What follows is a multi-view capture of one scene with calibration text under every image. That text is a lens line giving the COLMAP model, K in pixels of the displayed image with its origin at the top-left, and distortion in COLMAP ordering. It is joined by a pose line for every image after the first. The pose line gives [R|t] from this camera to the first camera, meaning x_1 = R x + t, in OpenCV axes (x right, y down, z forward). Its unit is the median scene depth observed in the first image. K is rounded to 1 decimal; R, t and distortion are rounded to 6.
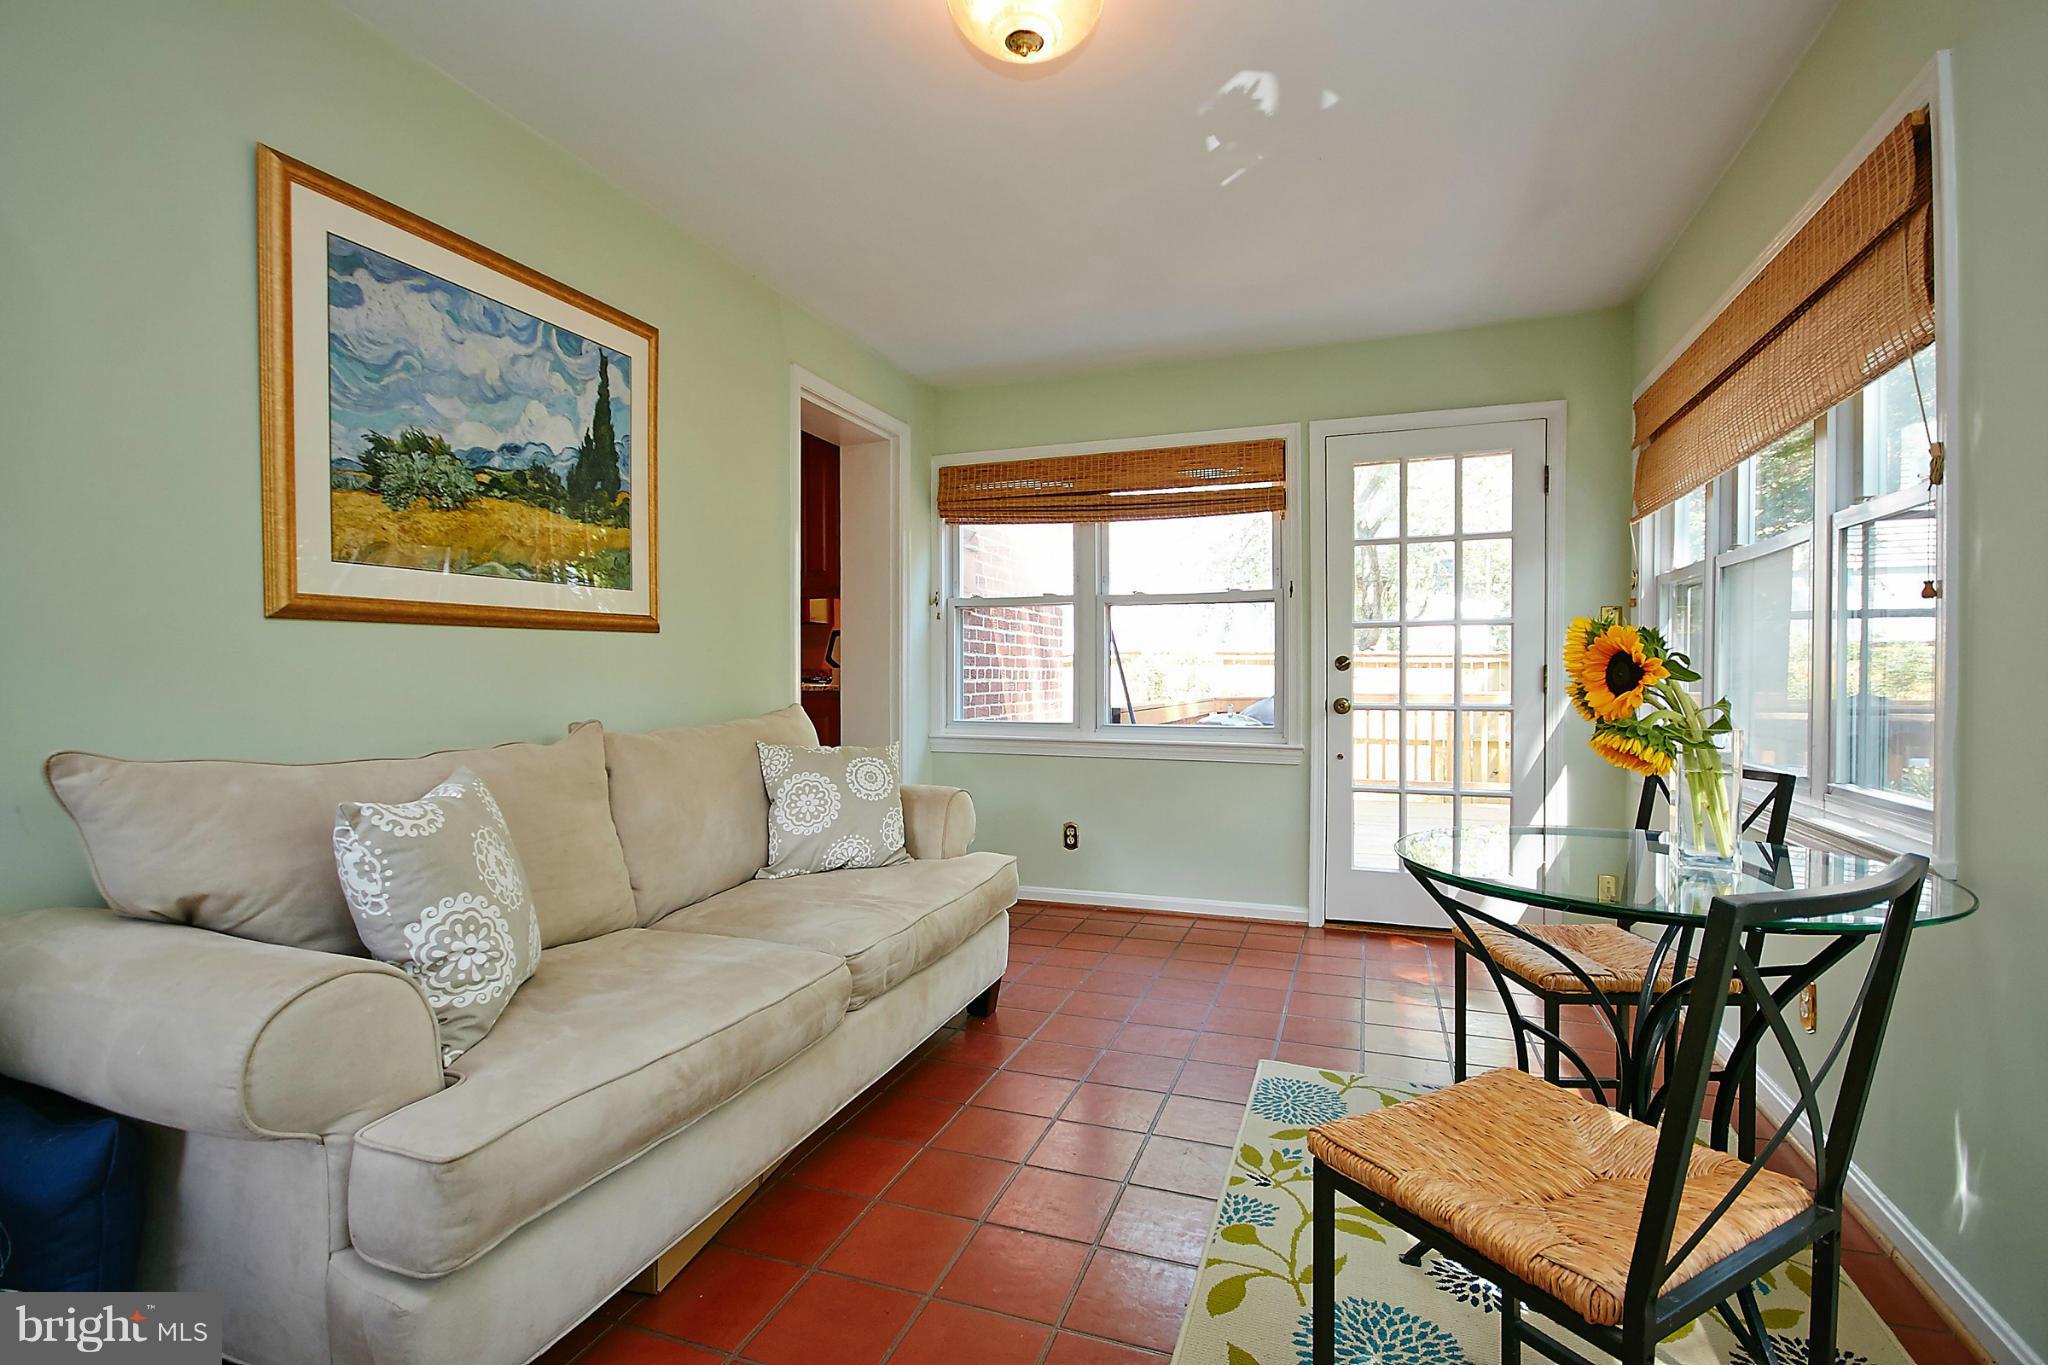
lens RADIAL K [[944.5, 0, 1014.2], [0, 944.5, 681.8], [0, 0, 1]] dist [-0.003425, 0.001064]
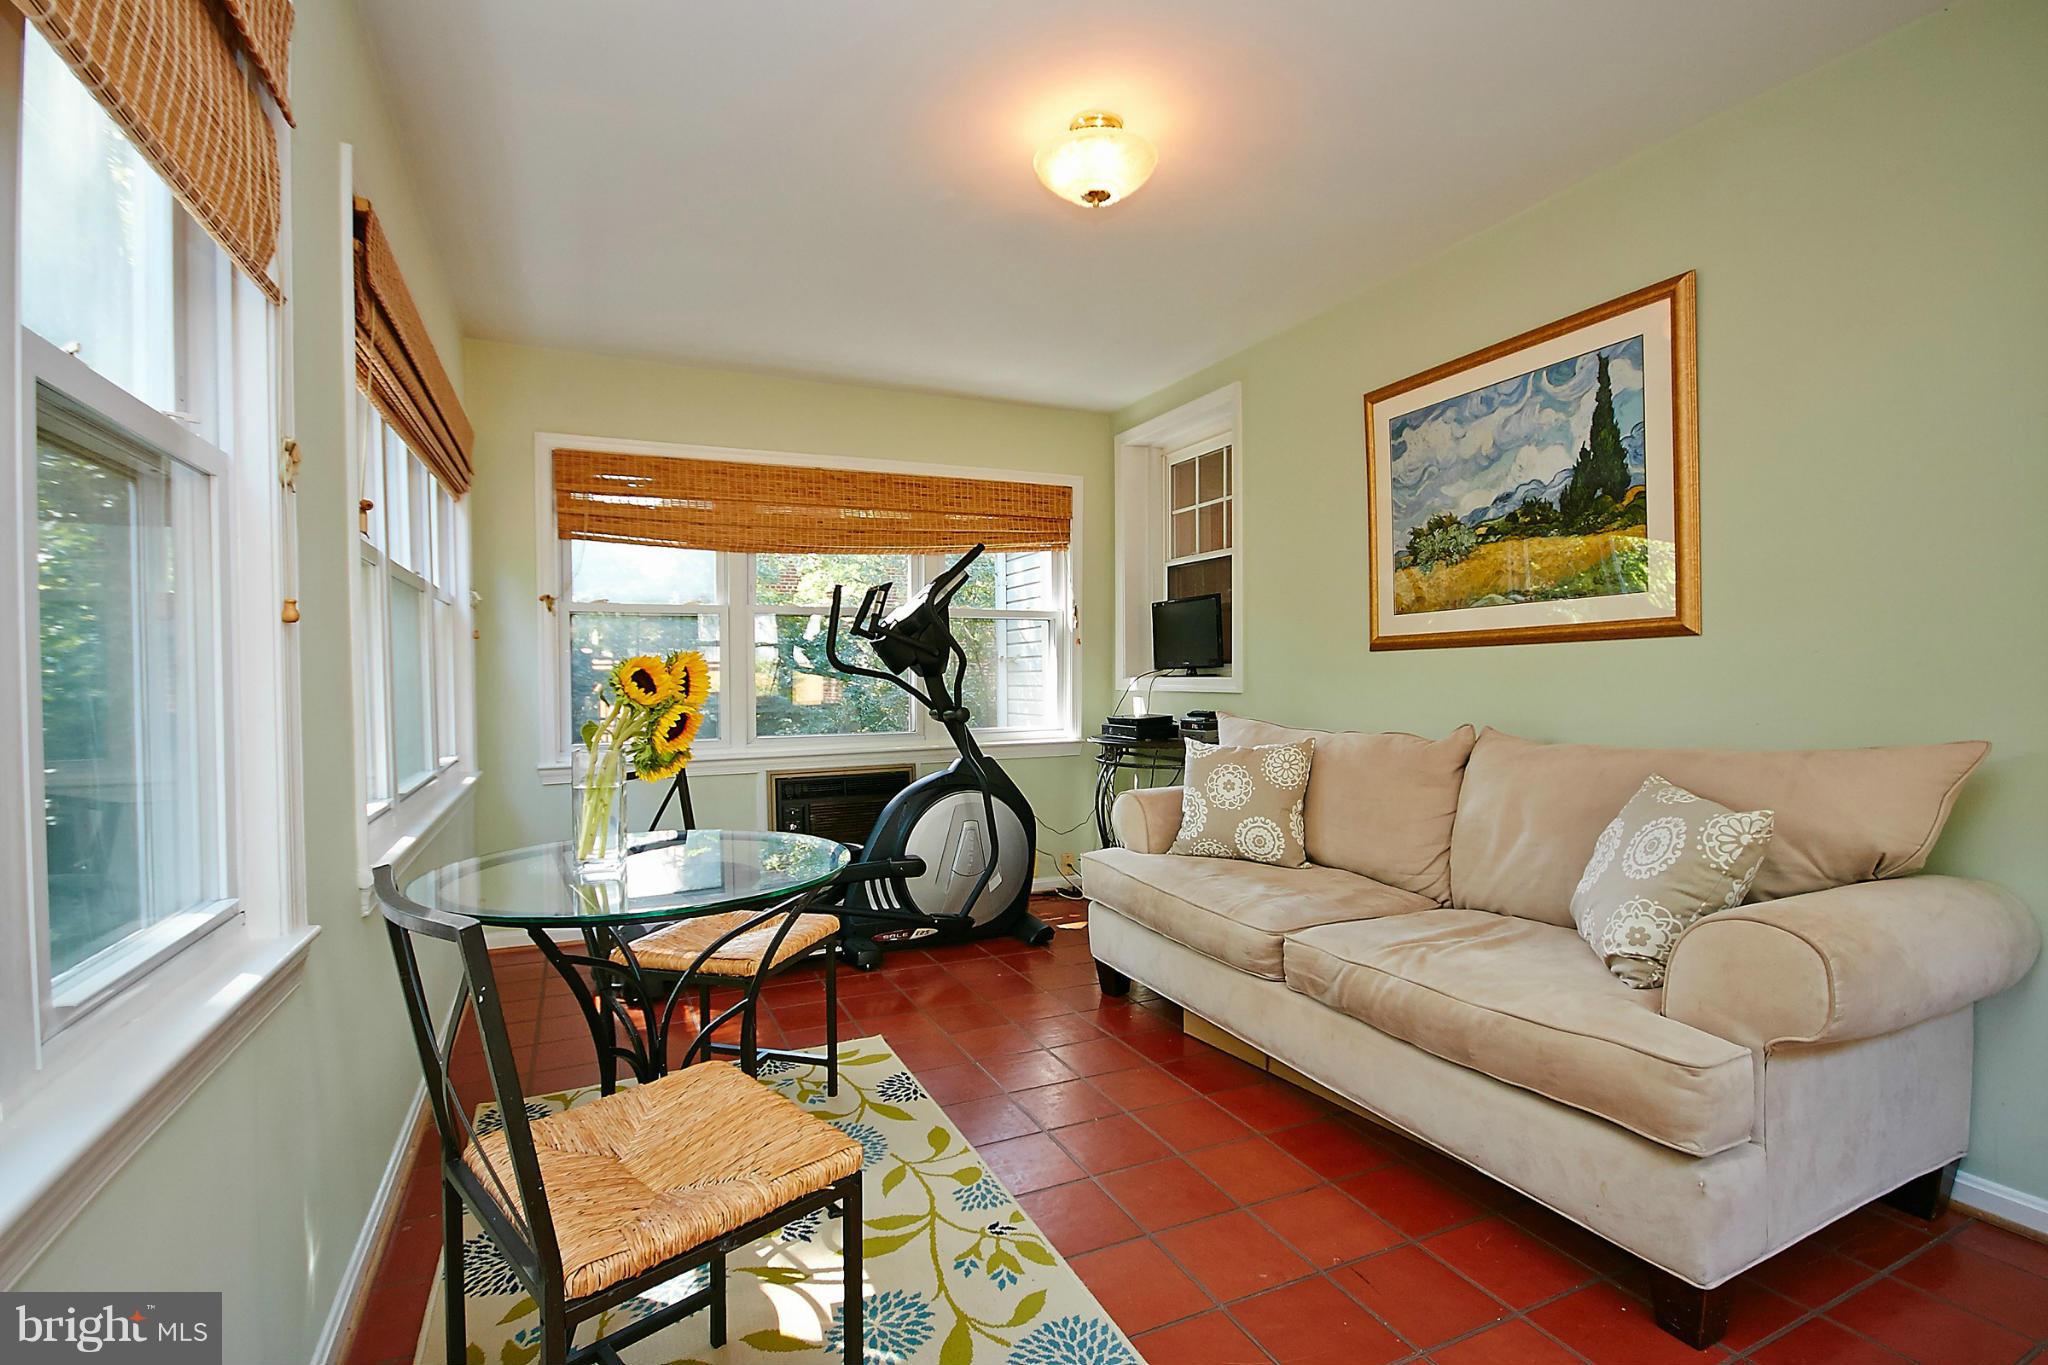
lens RADIAL K [[944.5, 0, 1012.9], [0, 944.5, 691.2], [0, 0, 1]] dist [-0.003425, 0.001064]
pose [[-0.711056, 0.015746, -0.702959, 0.769701], [-0.002286, 0.999692, 0.024706, -0.026842], [0.703132, 0.019174, -0.710801, 1.418407]]
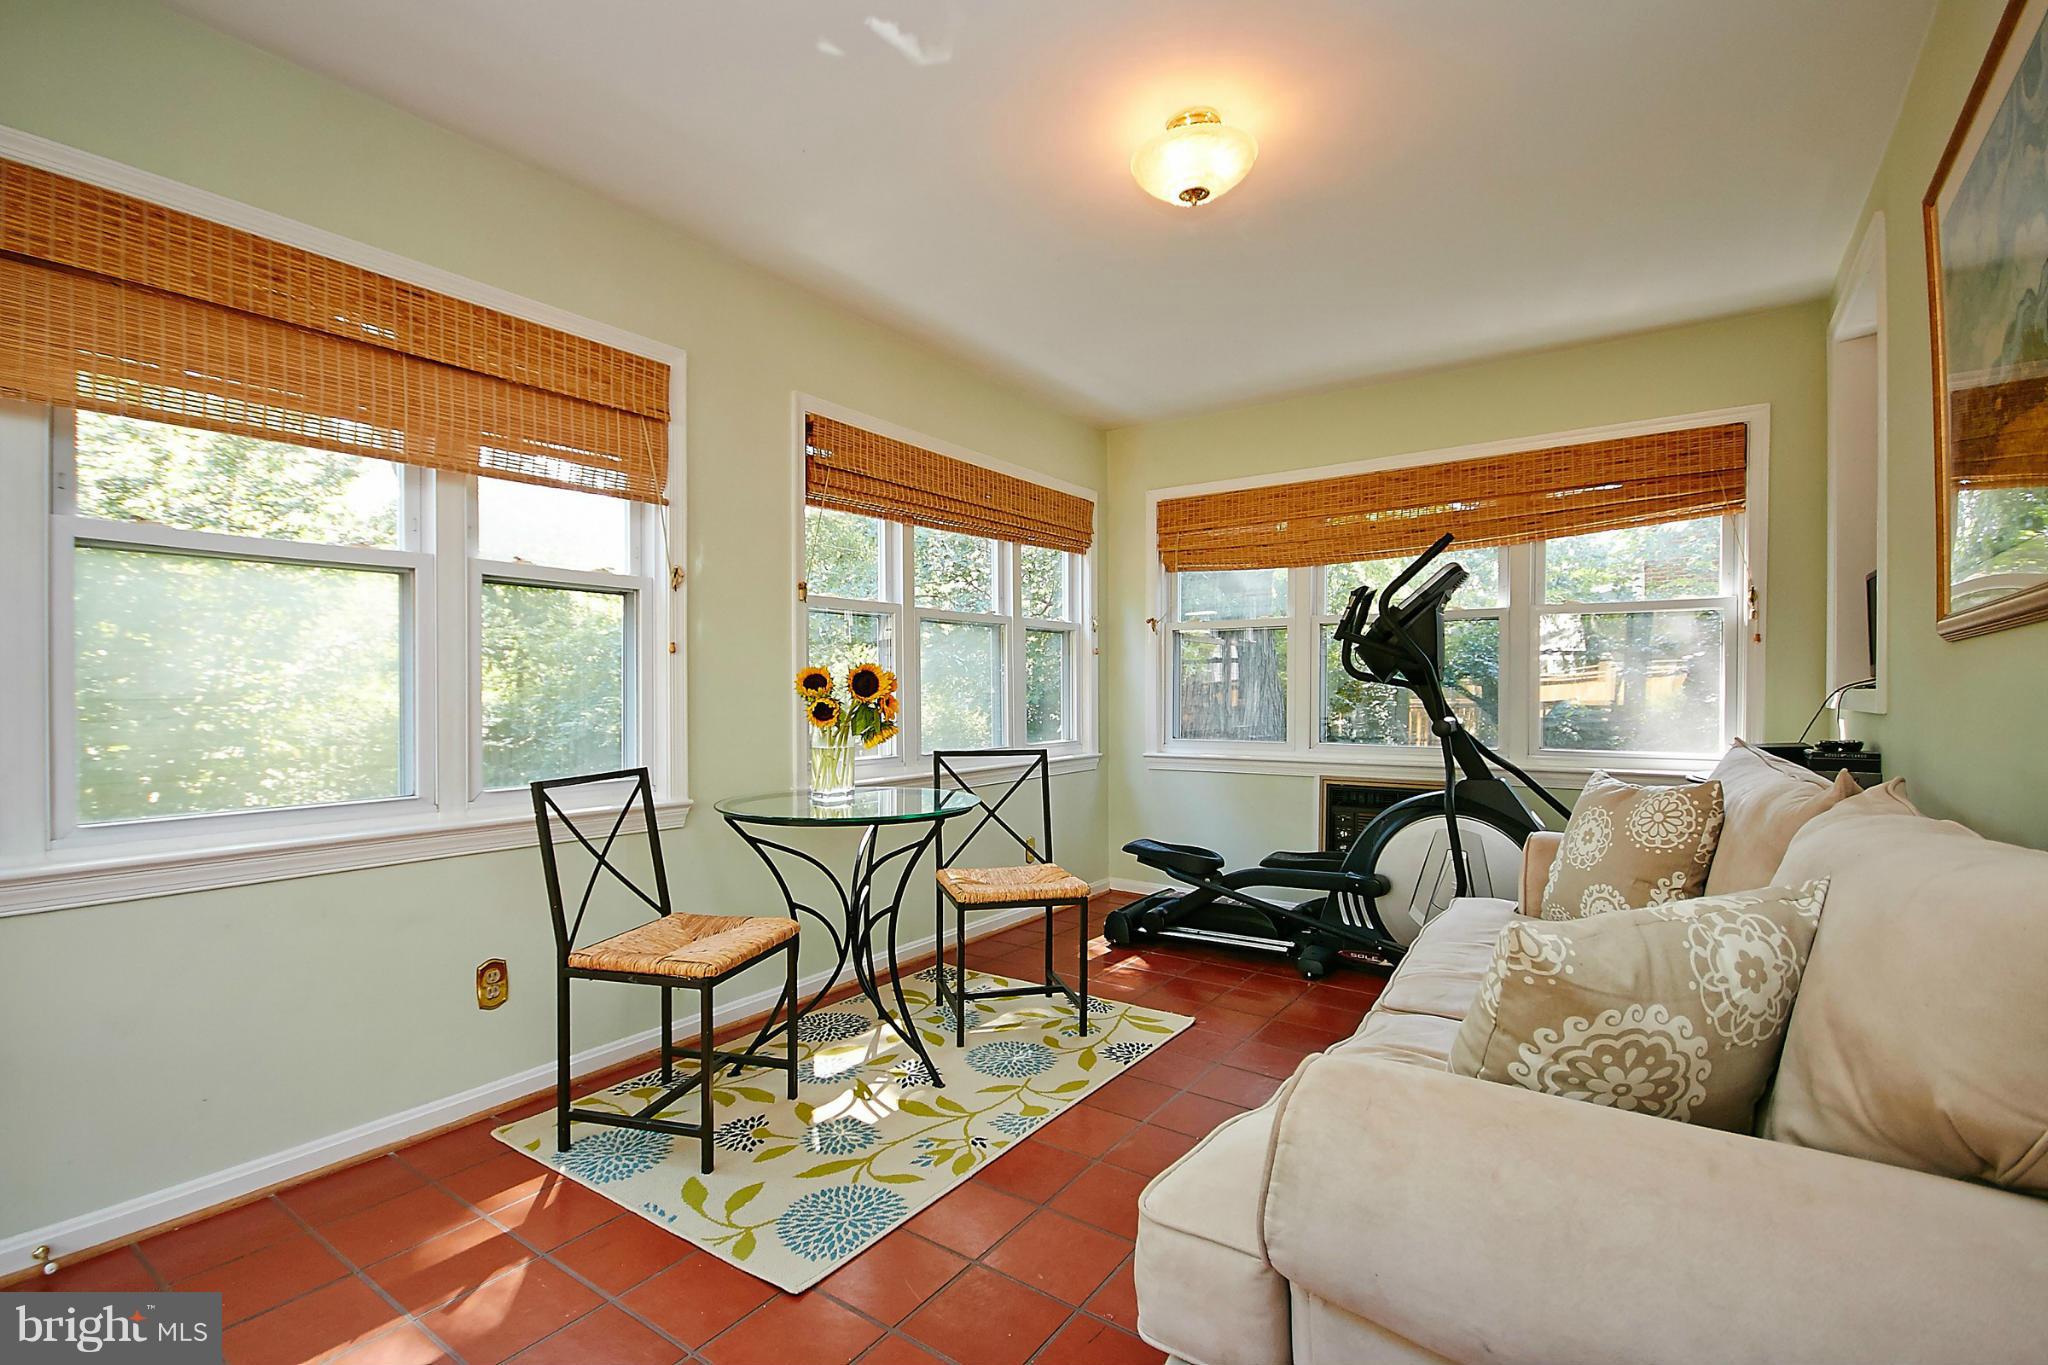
lens RADIAL K [[944.5, 0, 1014.0], [0, 944.5, 687.0], [0, 0, 1]] dist [-0.003425, 0.001064]
pose [[-0.964467, -0.006309, 0.264127, -0.064560], [-0.003699, 0.999939, 0.010377, -0.020518], [-0.264177, 0.009032, -0.964432, 1.757941]]
